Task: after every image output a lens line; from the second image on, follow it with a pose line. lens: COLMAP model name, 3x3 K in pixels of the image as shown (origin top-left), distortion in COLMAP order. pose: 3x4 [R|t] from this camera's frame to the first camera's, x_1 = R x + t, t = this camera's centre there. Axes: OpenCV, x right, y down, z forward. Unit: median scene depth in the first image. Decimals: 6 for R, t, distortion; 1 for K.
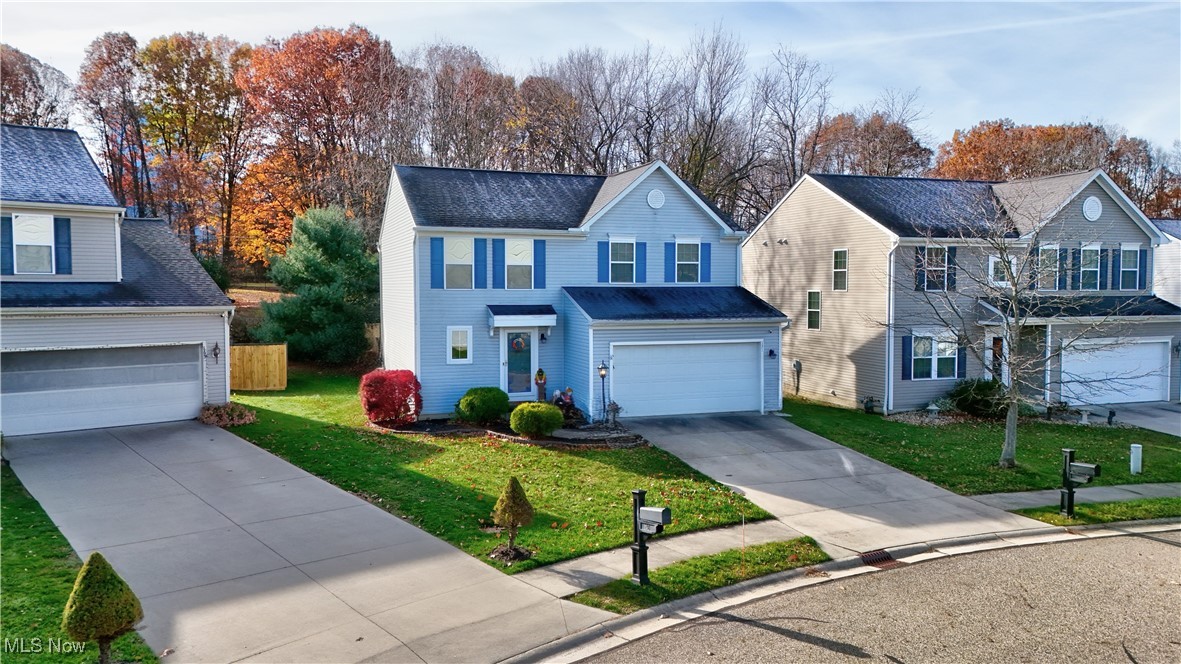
lens RADIAL K [[860.0, 0, 590.5], [0, 860.0, 332.0], [0, 0, 1]] dist [0.135140, -0.183036]
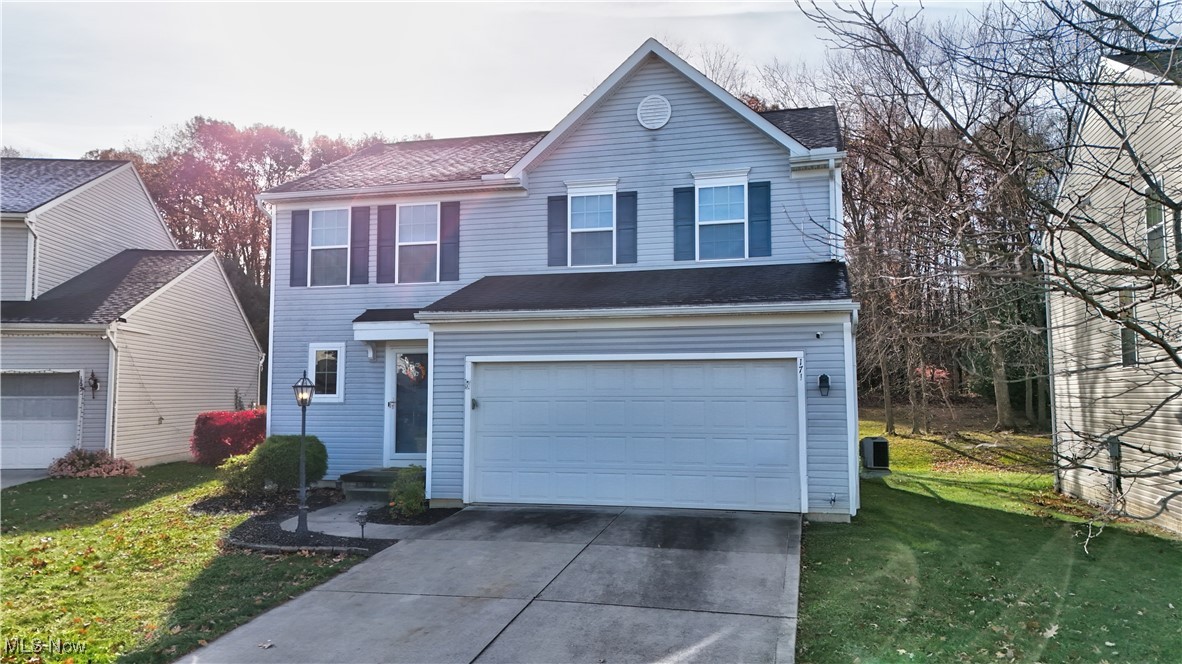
lens RADIAL K [[860.8, 0, 591.0], [0, 860.8, 332.0], [0, 0, 1]] dist [0.135140, -0.183036]
pose [[0.824900, -0.045194, -0.563469, 0.346852], [-0.027971, 0.992314, -0.120540, 0.053102], [0.564586, 0.115195, 0.817296, 0.536761]]
